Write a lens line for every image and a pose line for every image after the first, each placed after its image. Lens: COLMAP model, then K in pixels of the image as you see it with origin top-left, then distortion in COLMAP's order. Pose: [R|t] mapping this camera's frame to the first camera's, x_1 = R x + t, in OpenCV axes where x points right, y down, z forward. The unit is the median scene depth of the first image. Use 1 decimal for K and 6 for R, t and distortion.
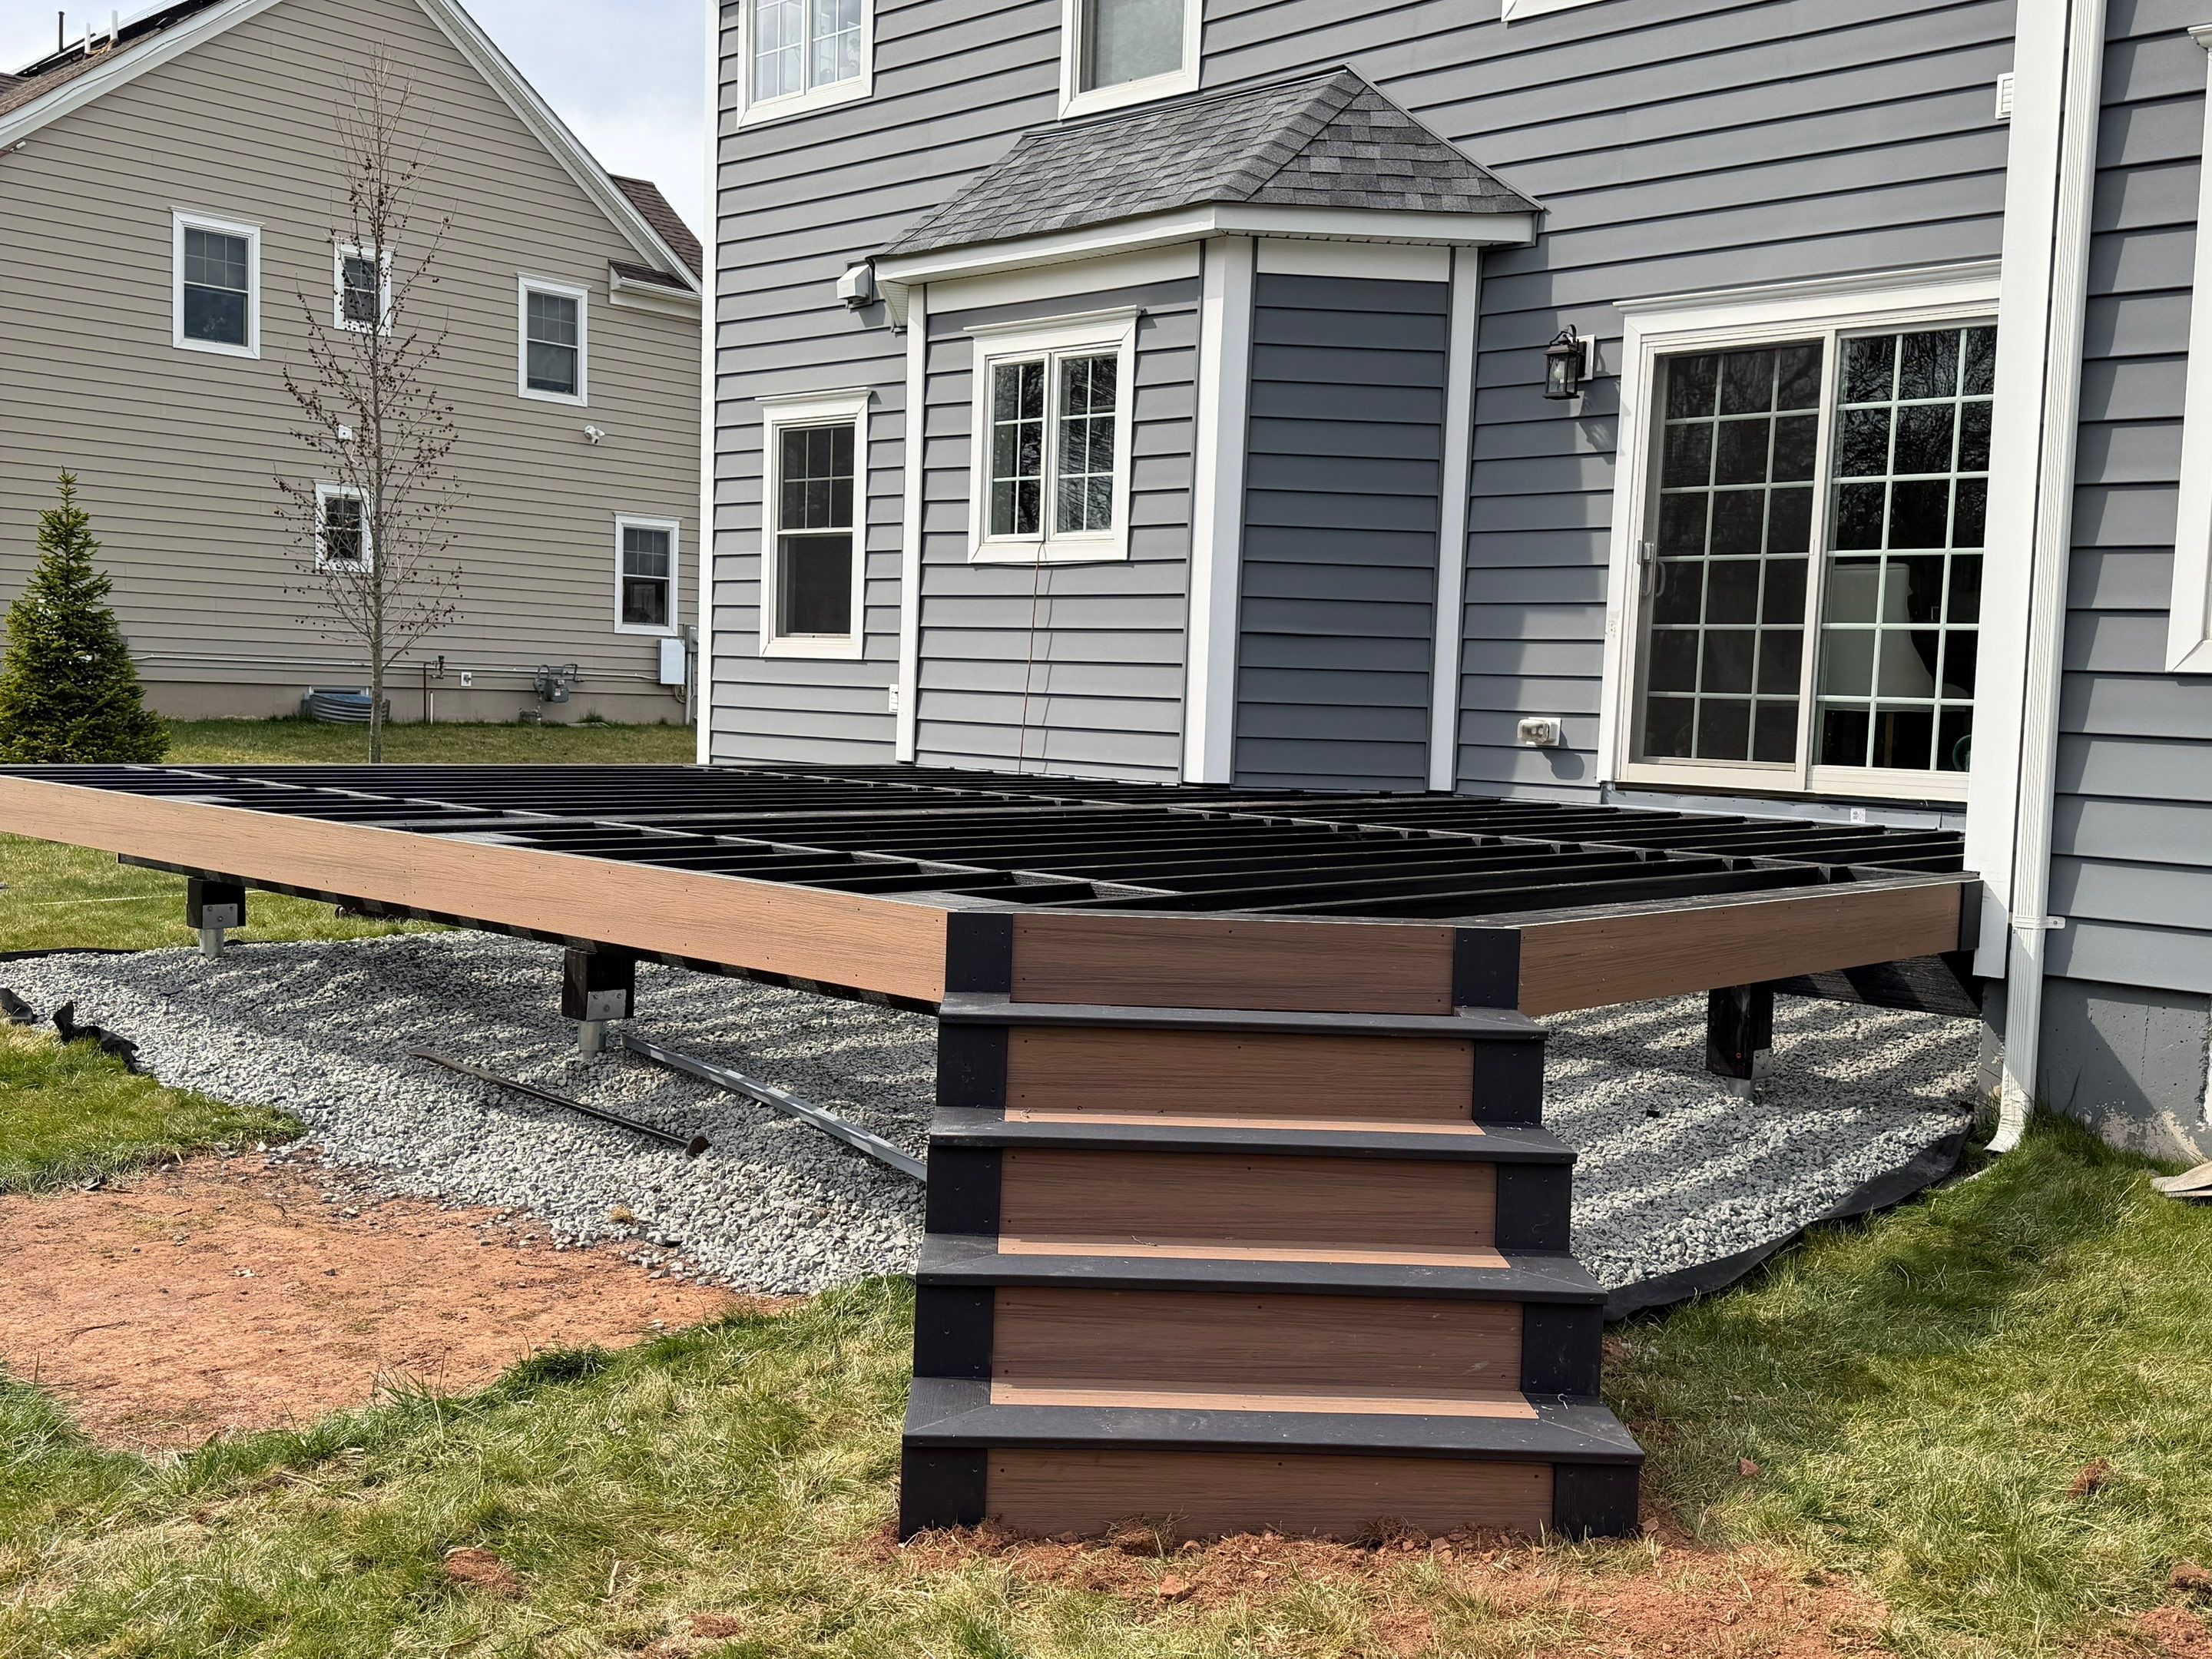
lens RADIAL K [[2129.1, 0, 1106.0], [0, 2129.1, 829.5], [0, 0, 1]] dist [0.103507, -0.014283]
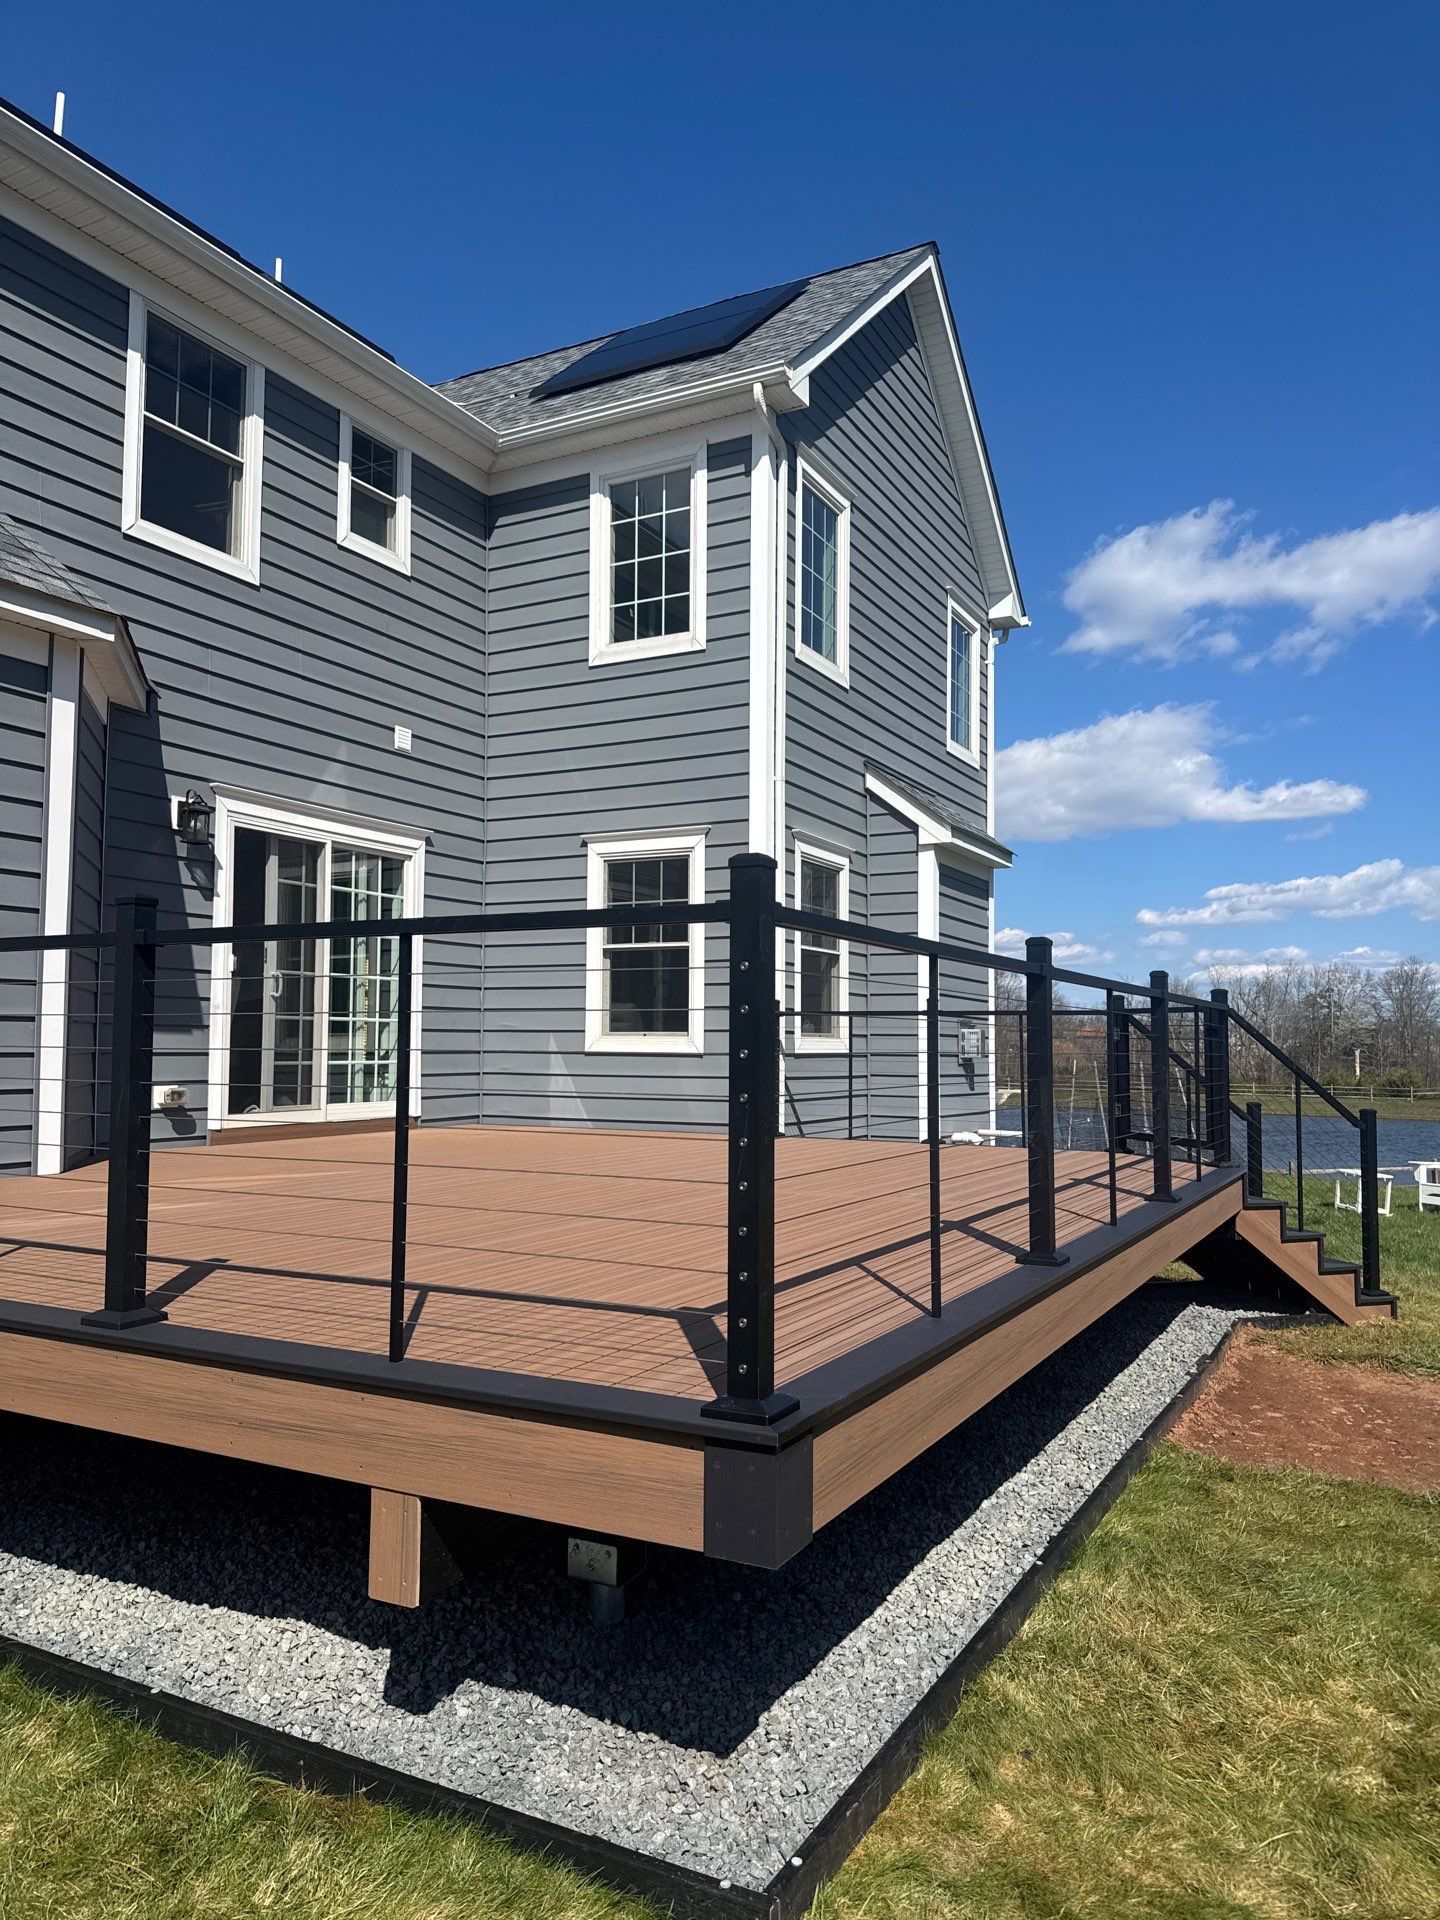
lens RADIAL K [[1337.9, 0, 734.6], [0, 1337.9, 973.5], [0, 0, 1]] dist [0.142843, -0.251311]
pose [[-0.263112, 0.016936, 0.964617, -0.640575], [0.047445, 0.998863, -0.004596, -0.095096], [-0.963598, 0.044557, -0.263617, 0.847872]]
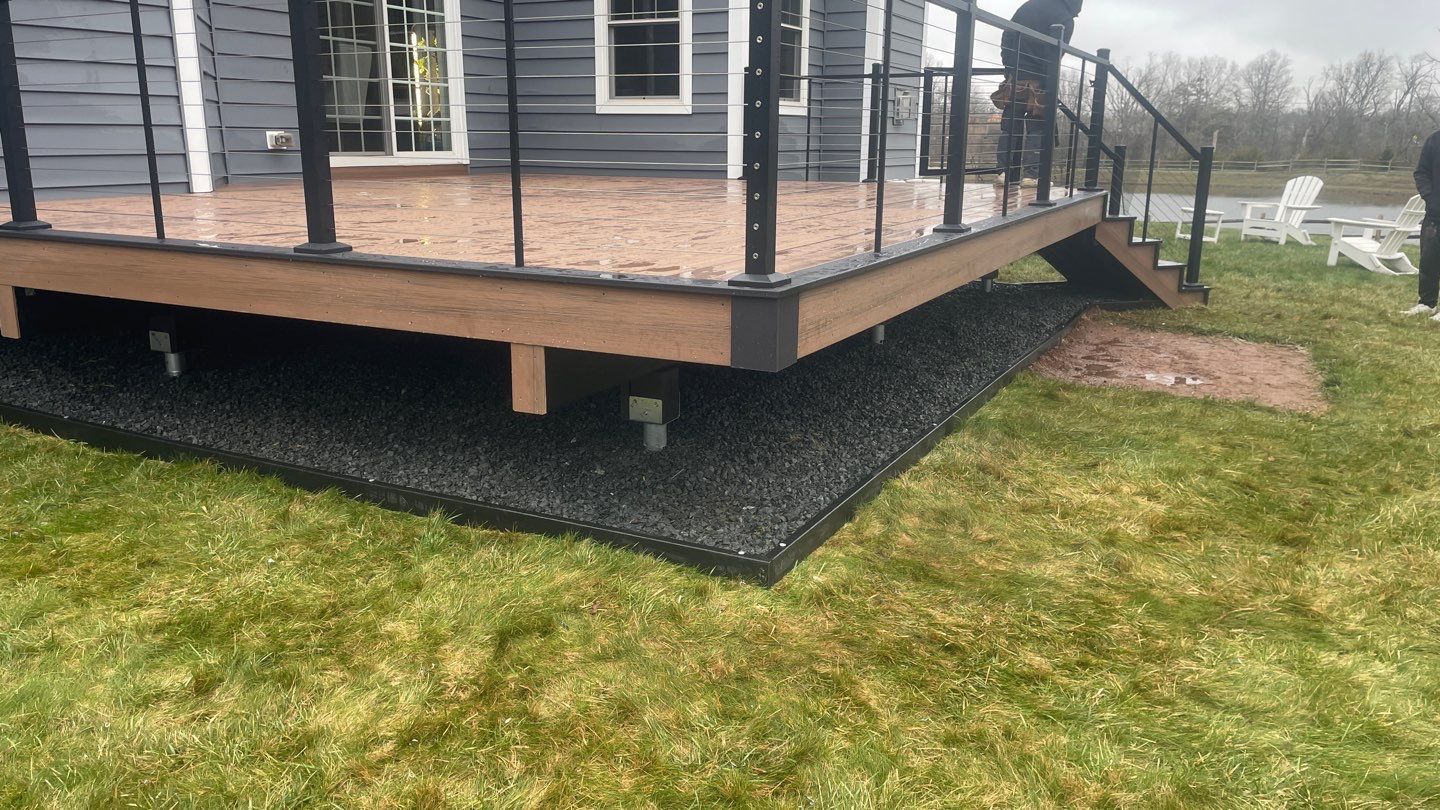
lens RADIAL K [[1078.7, 0, 713.1], [0, 1078.7, 407.5], [0, 0, 1]] dist [0.090197, -0.116506]
pose [[-0.271287, -0.268998, 0.924145, -0.684221], [0.048290, 0.955139, 0.292195, -0.075462], [-0.961286, 0.123896, -0.246127, 0.872505]]
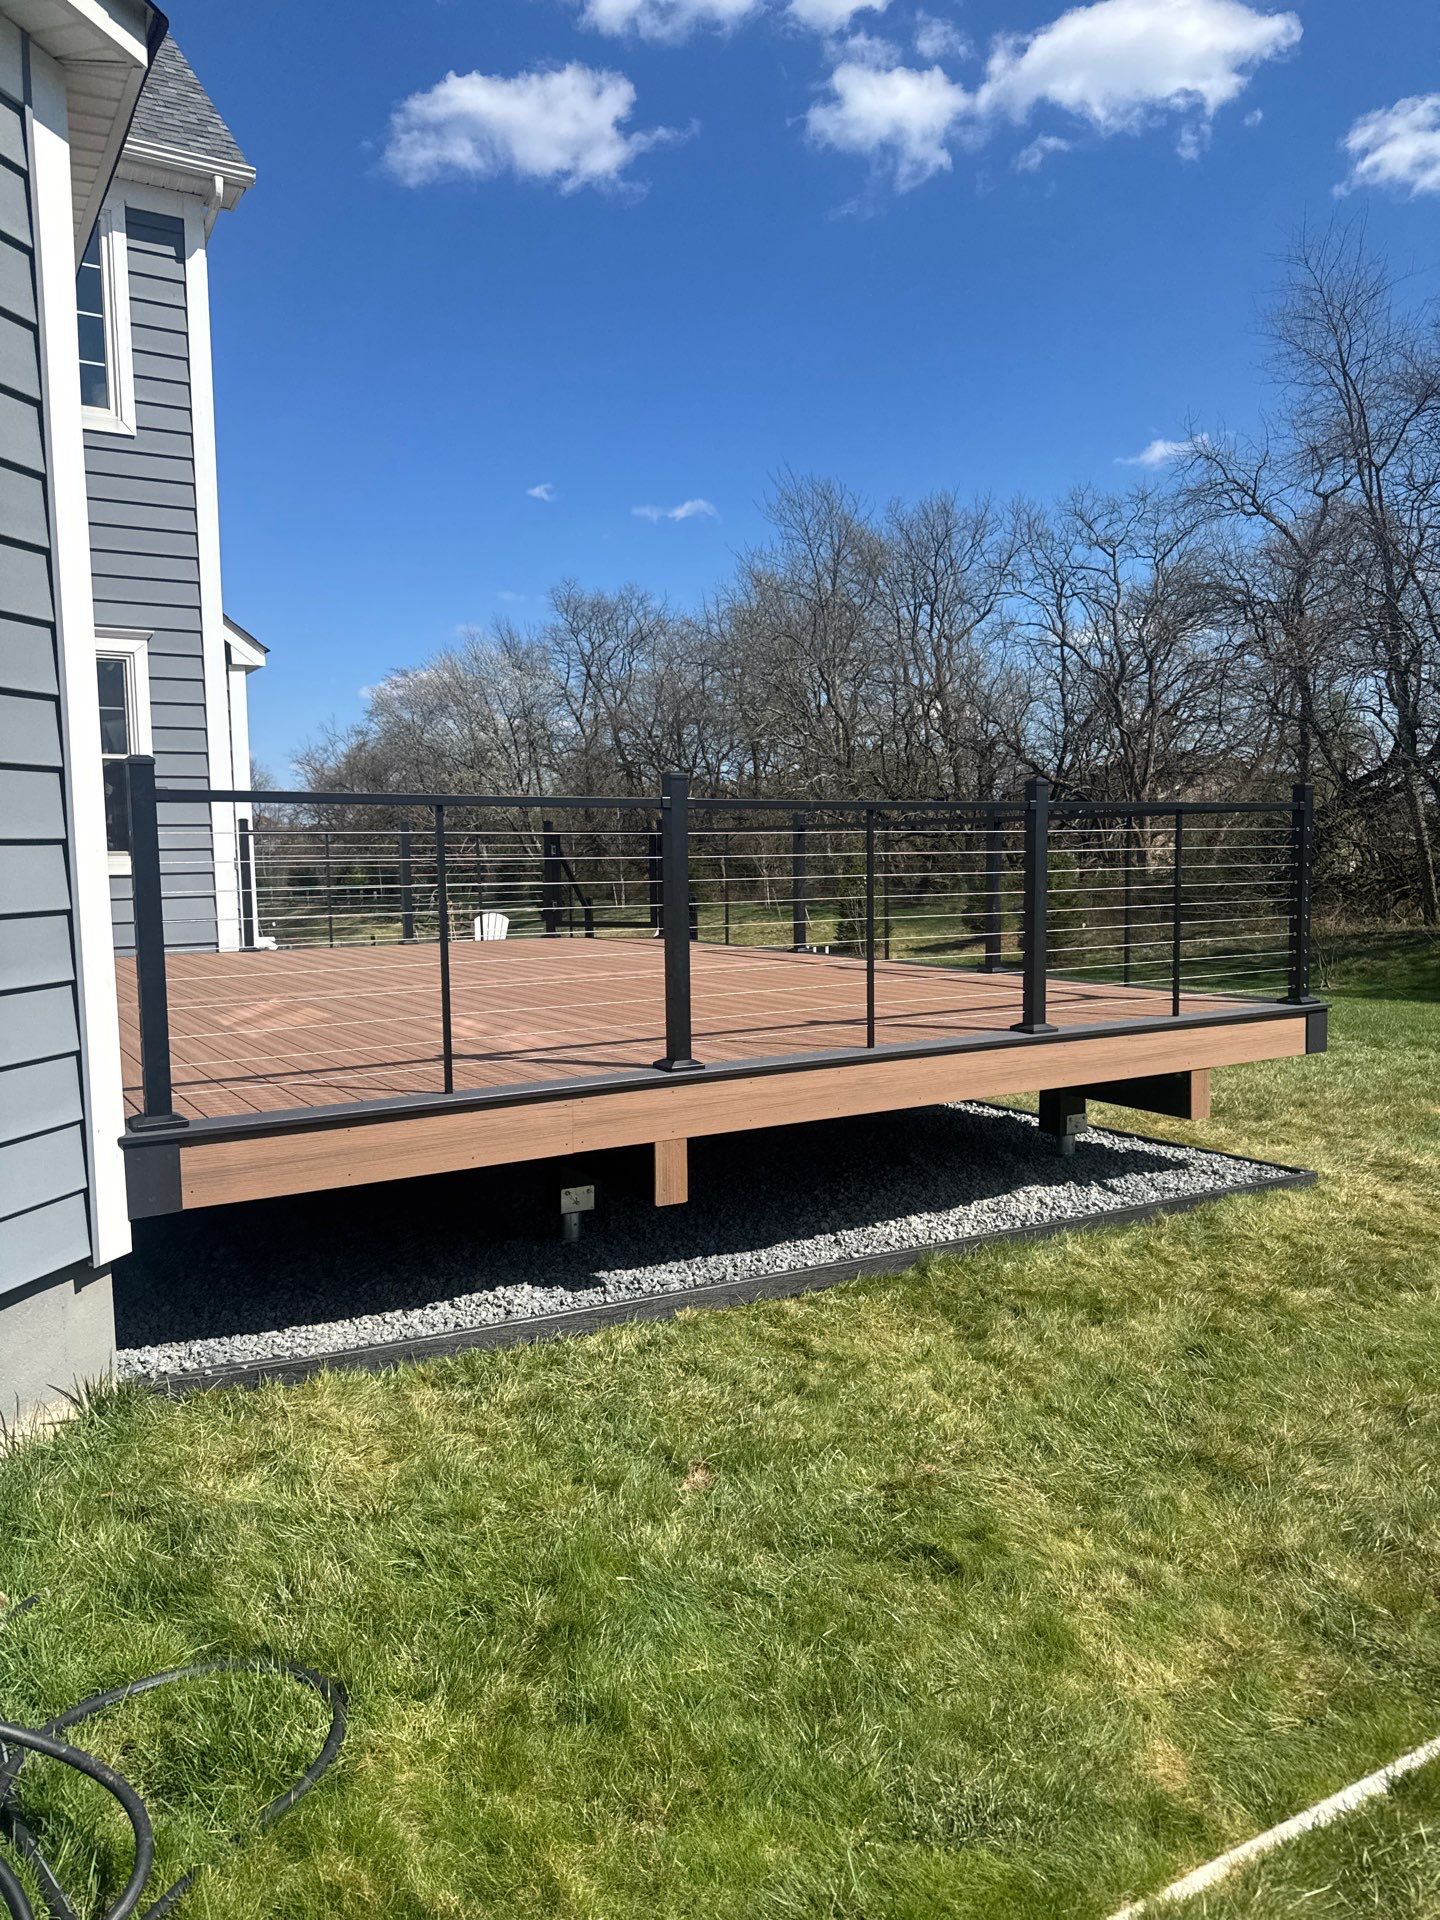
lens RADIAL K [[1341.8, 0, 720.0], [0, 1341.8, 960.0], [0, 0, 1]] dist [0.204982, -0.293978]
pose [[-0.962365, -0.044851, 0.268032, -0.345422], [-0.003146, 0.988059, 0.154044, -0.132693], [-0.271740, 0.147403, -0.951015, 1.409671]]
